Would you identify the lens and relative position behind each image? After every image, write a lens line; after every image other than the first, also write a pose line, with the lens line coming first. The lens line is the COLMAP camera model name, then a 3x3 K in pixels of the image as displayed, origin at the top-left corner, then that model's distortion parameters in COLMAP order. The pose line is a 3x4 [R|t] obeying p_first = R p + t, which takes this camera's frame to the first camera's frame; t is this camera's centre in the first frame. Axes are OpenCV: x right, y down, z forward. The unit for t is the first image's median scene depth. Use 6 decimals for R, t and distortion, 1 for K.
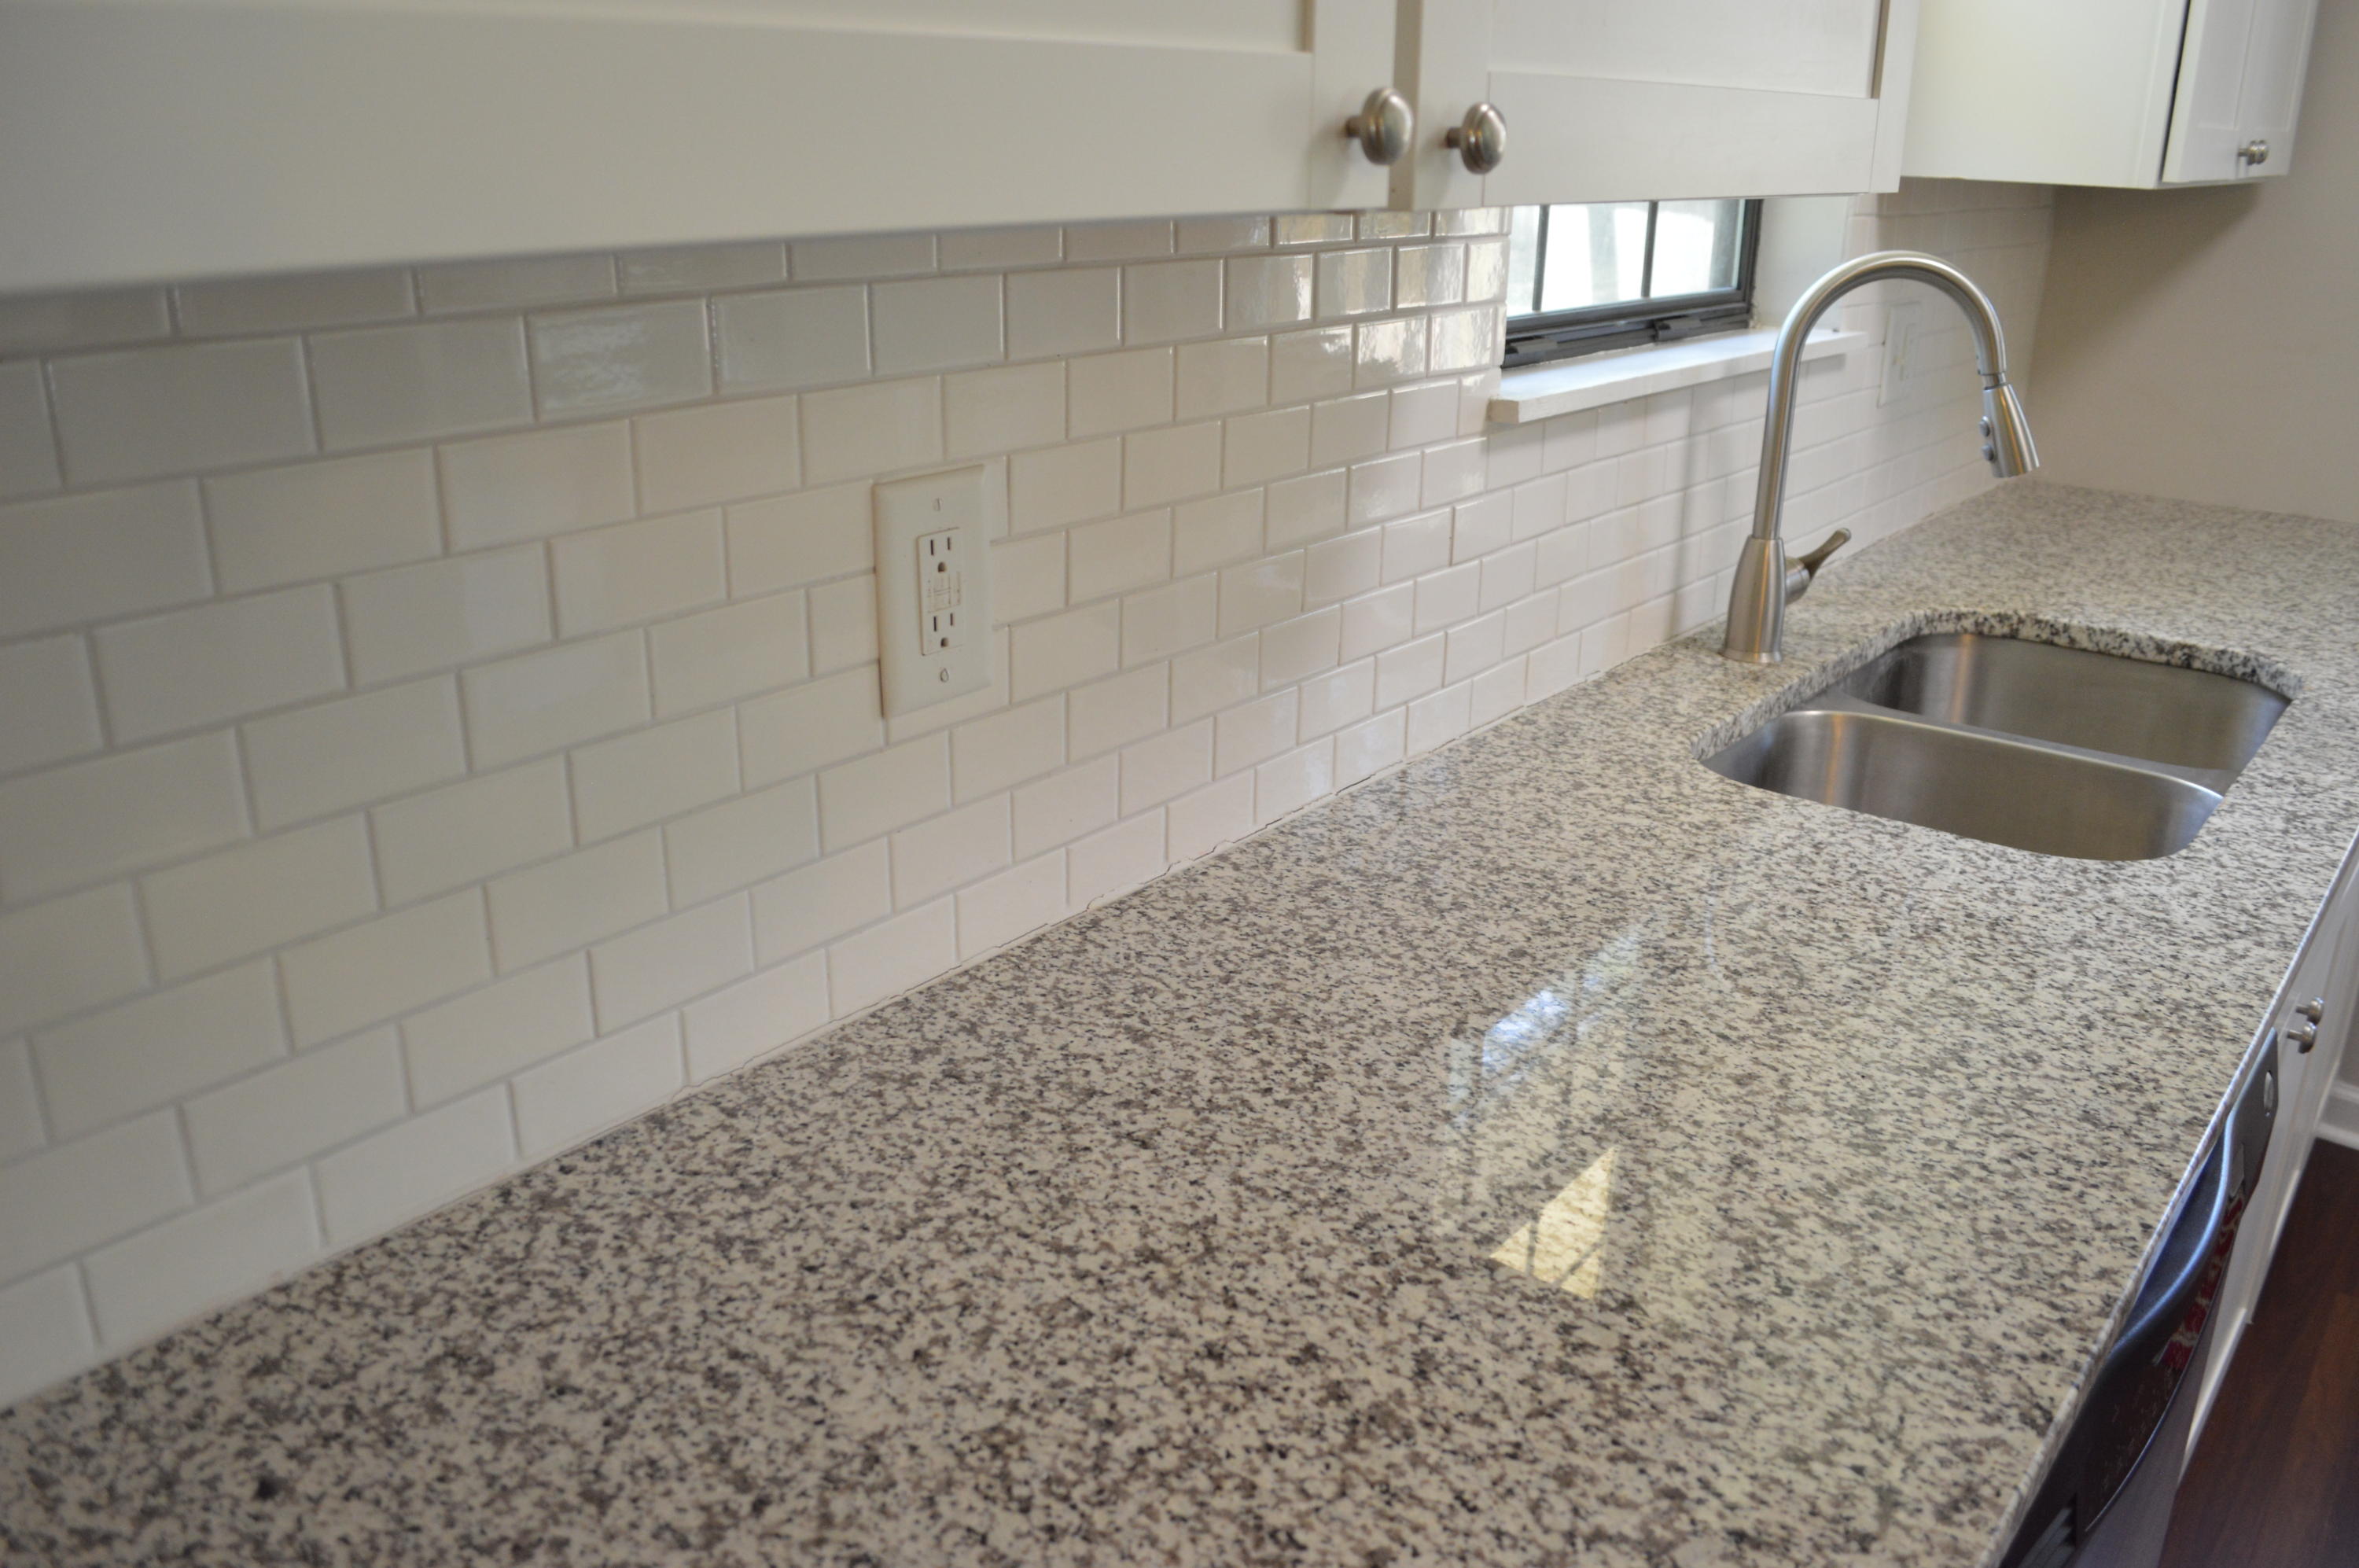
lens RADIAL K [[1883.4, 0, 1179.5], [0, 1883.4, 784.0], [0, 0, 1]] dist [-0.074018, -0.005988]
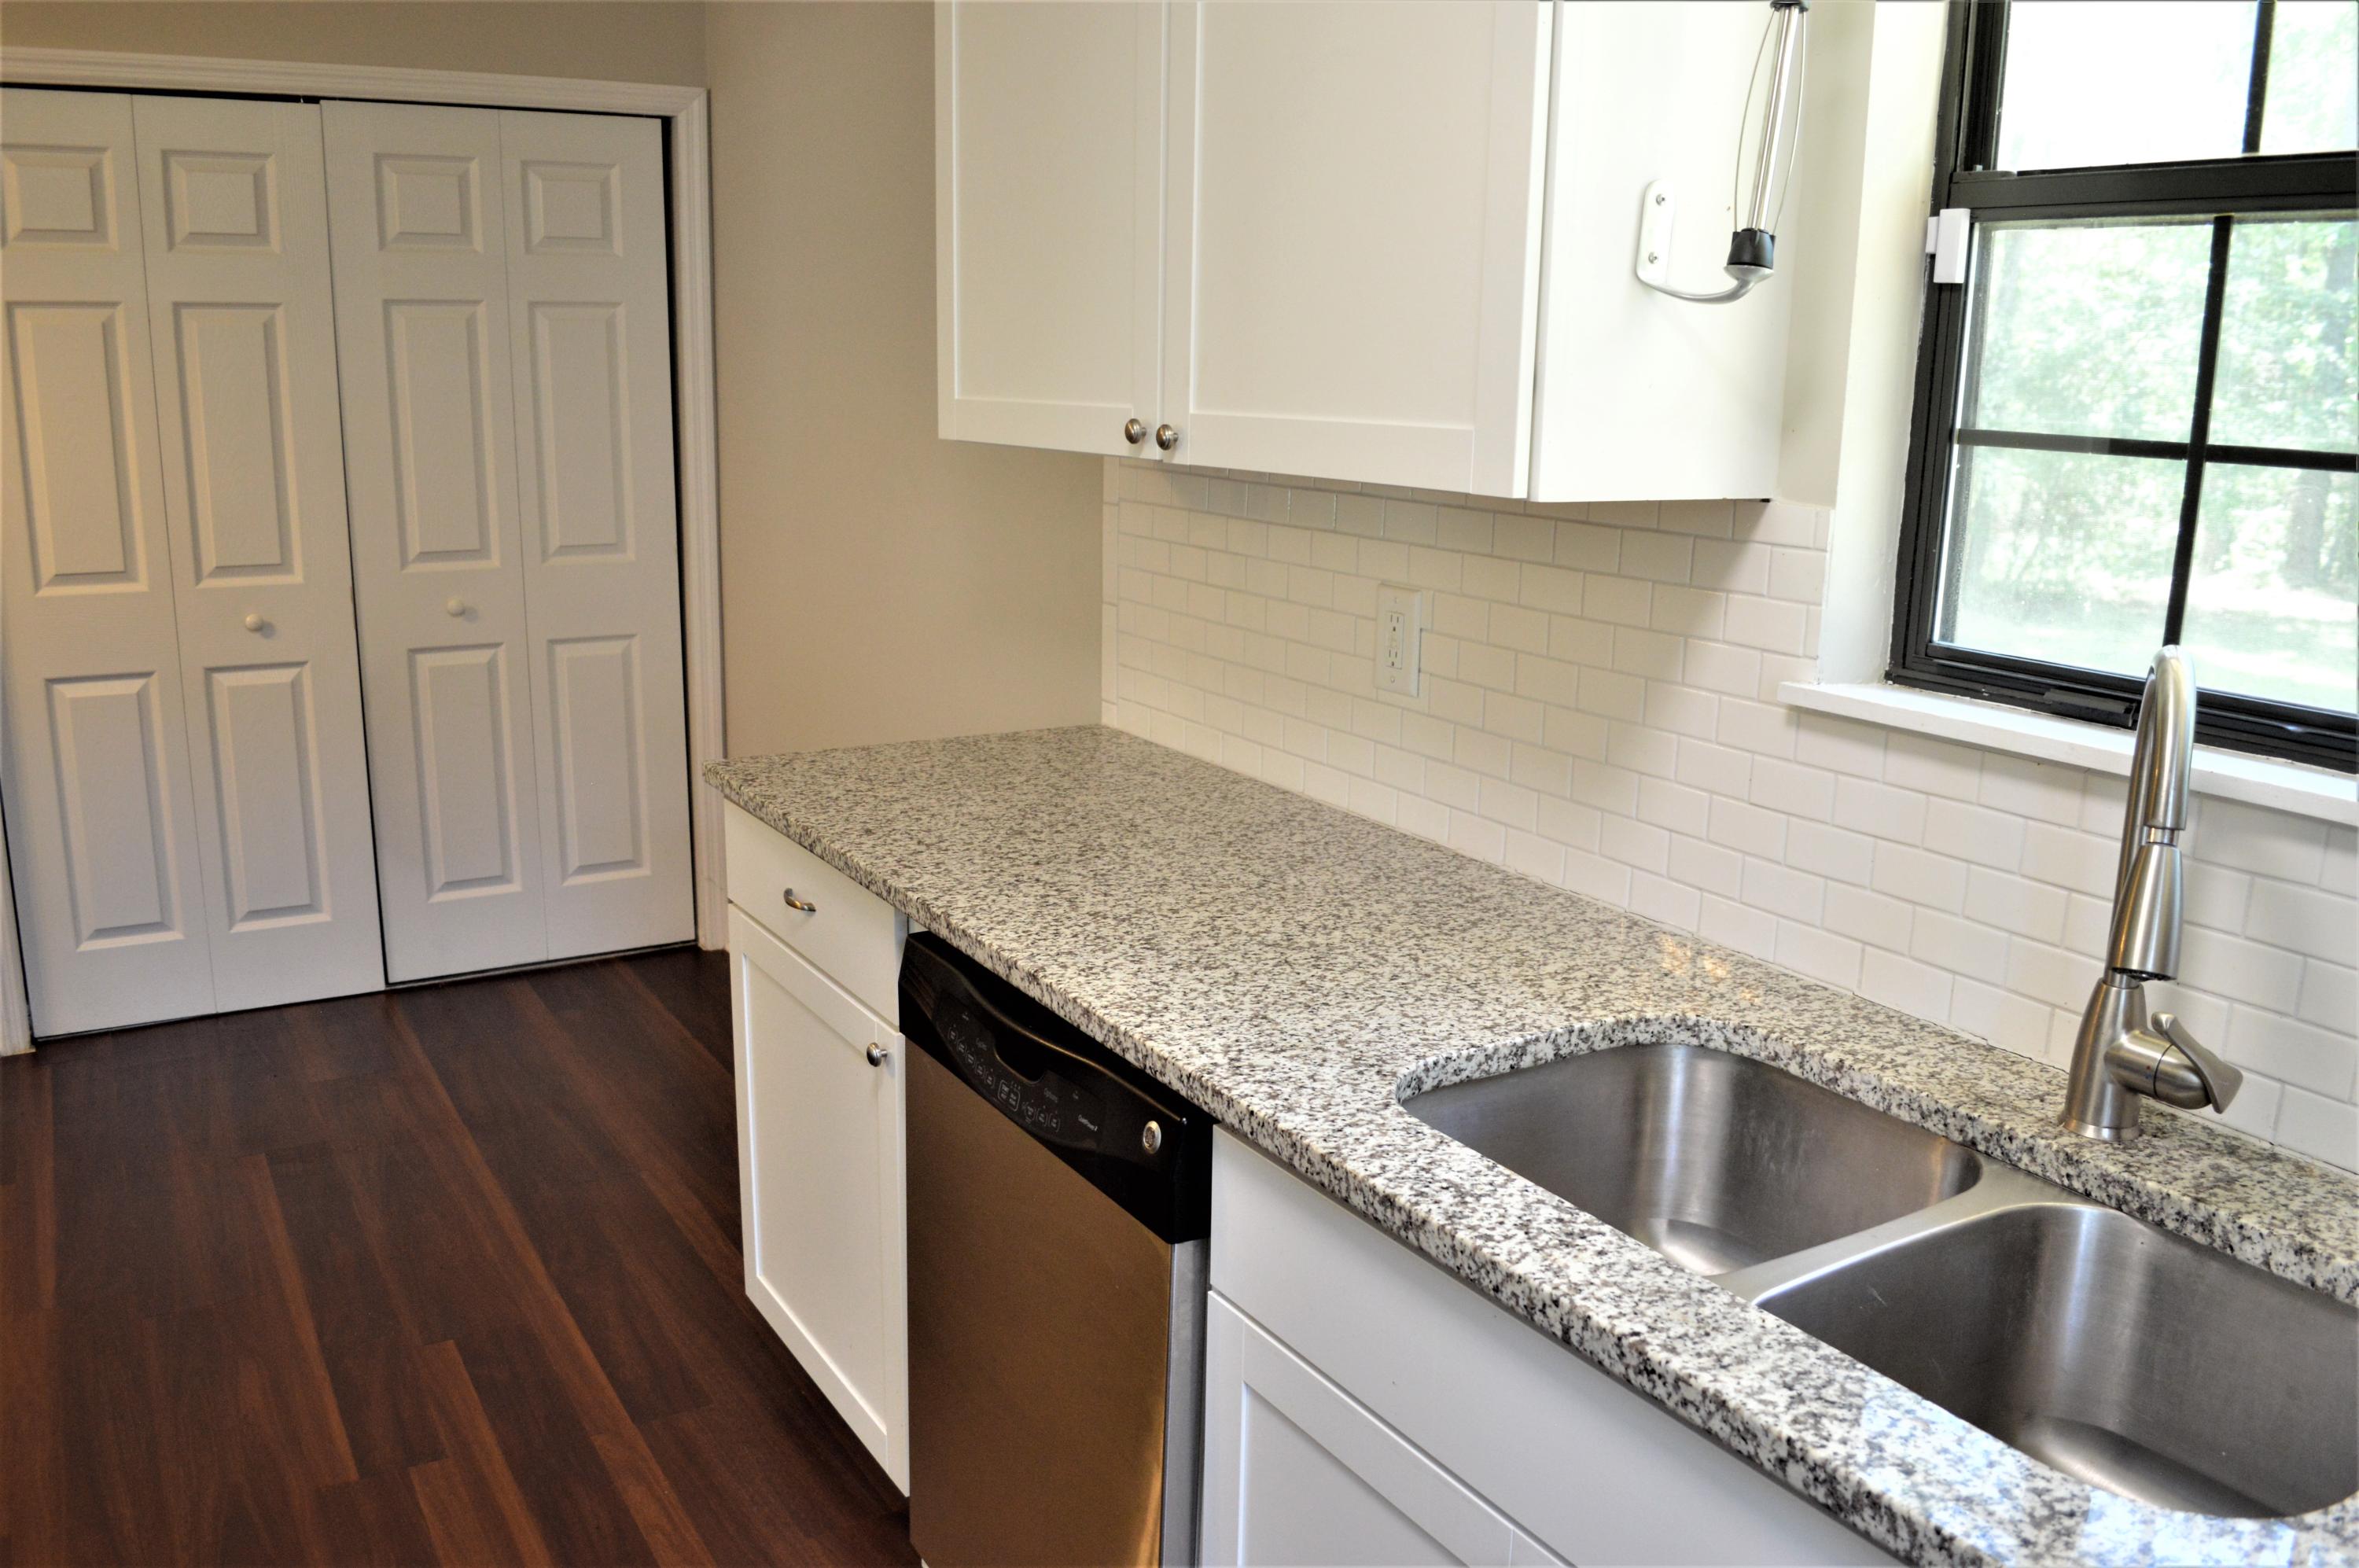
lens RADIAL K [[1883.4, 0, 1179.5], [0, 1883.4, 784.0], [0, 0, 1]] dist [-0.074018, -0.005988]
pose [[-0.352293, 0.183976, -0.917629, 1.849887], [-0.338285, 0.889164, 0.308142, -0.501316], [0.872613, 0.418976, -0.251010, 1.293376]]
